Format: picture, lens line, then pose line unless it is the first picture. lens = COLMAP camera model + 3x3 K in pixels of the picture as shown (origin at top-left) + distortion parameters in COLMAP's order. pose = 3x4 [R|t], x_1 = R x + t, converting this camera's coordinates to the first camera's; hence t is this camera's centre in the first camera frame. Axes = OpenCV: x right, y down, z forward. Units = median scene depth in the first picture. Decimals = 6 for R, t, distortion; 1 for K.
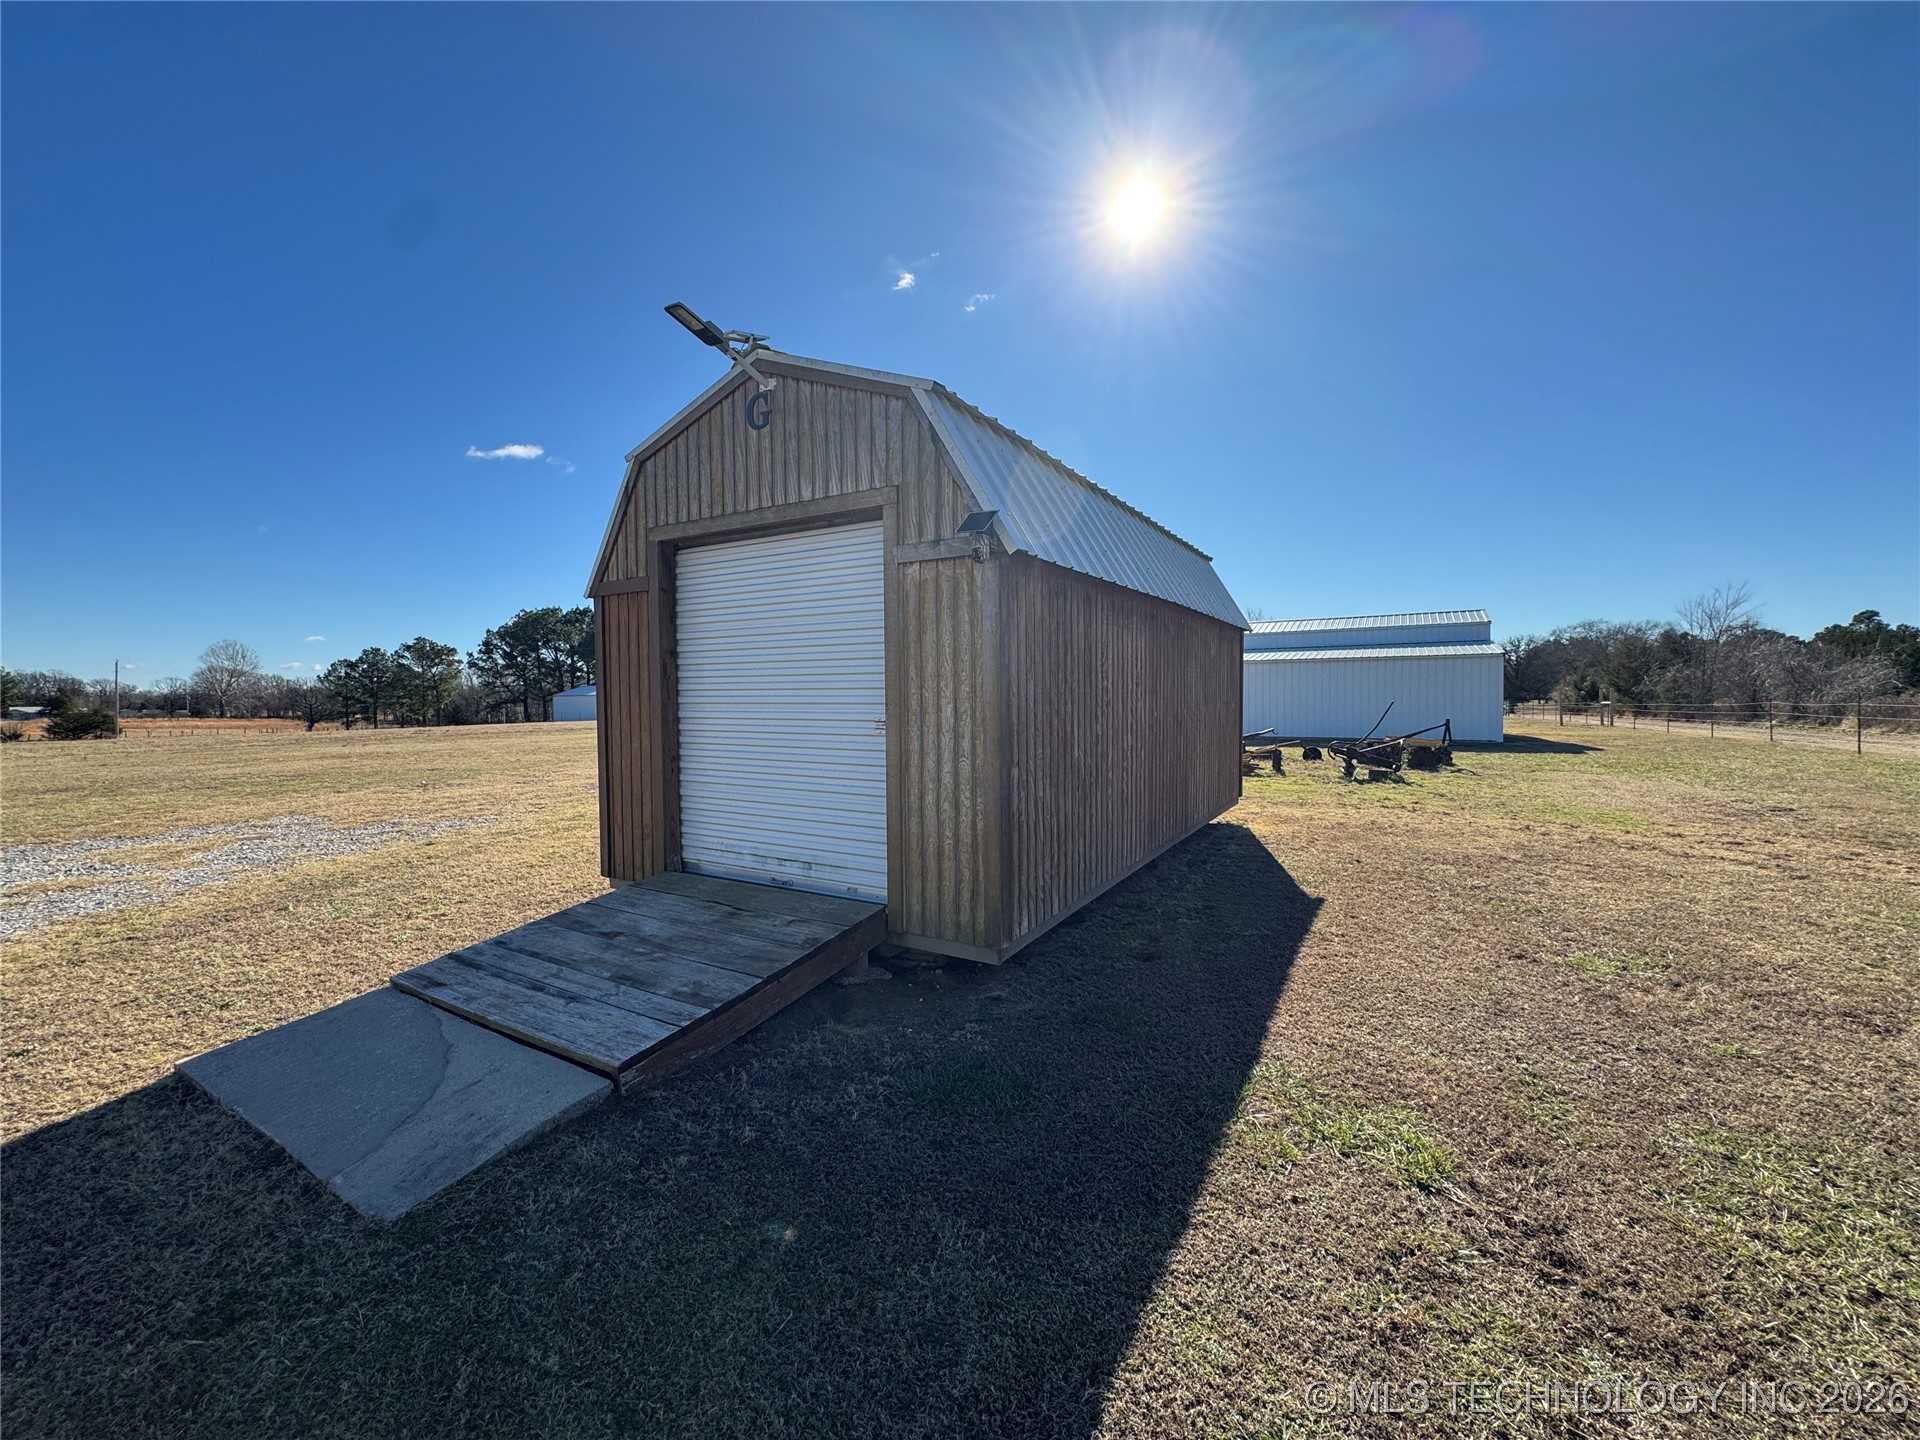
lens RADIAL K [[765.7, 0, 956.1], [0, 765.7, 718.7], [0, 0, 1]] dist [0.000293, 0.000022]
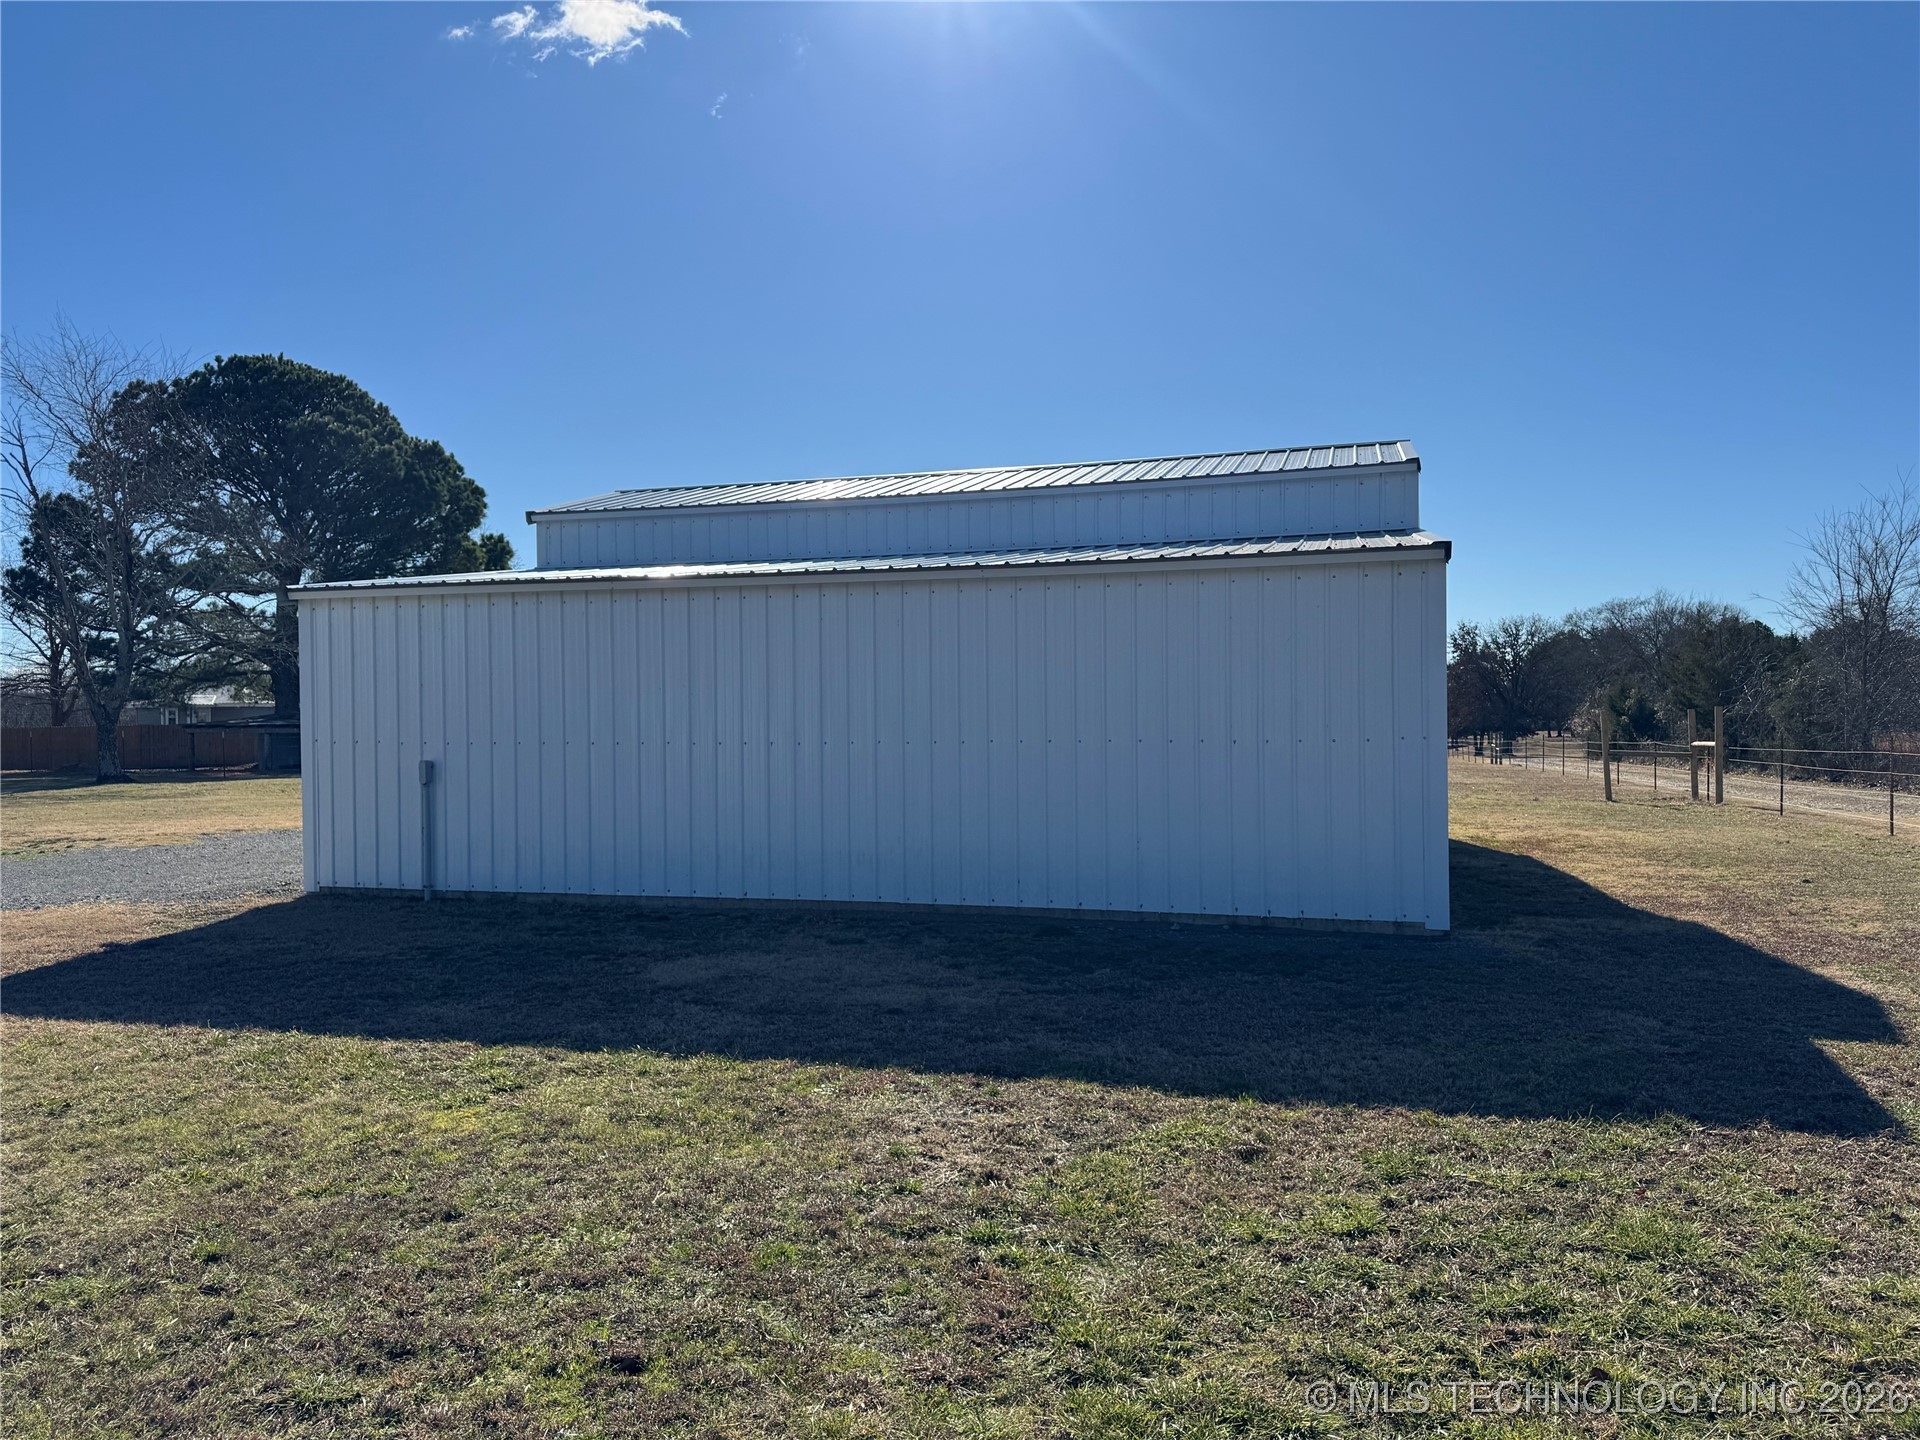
lens RADIAL K [[1348.8, 0, 962.3], [0, 1348.8, 724.5], [0, 0, 1]] dist [-0.004700, -0.002170]
pose [[0.971032, 0.007190, 0.238841, 0.136921], [-0.001199, 0.999681, -0.025220, -0.005661], [-0.238947, 0.024203, 0.970731, 0.183737]]
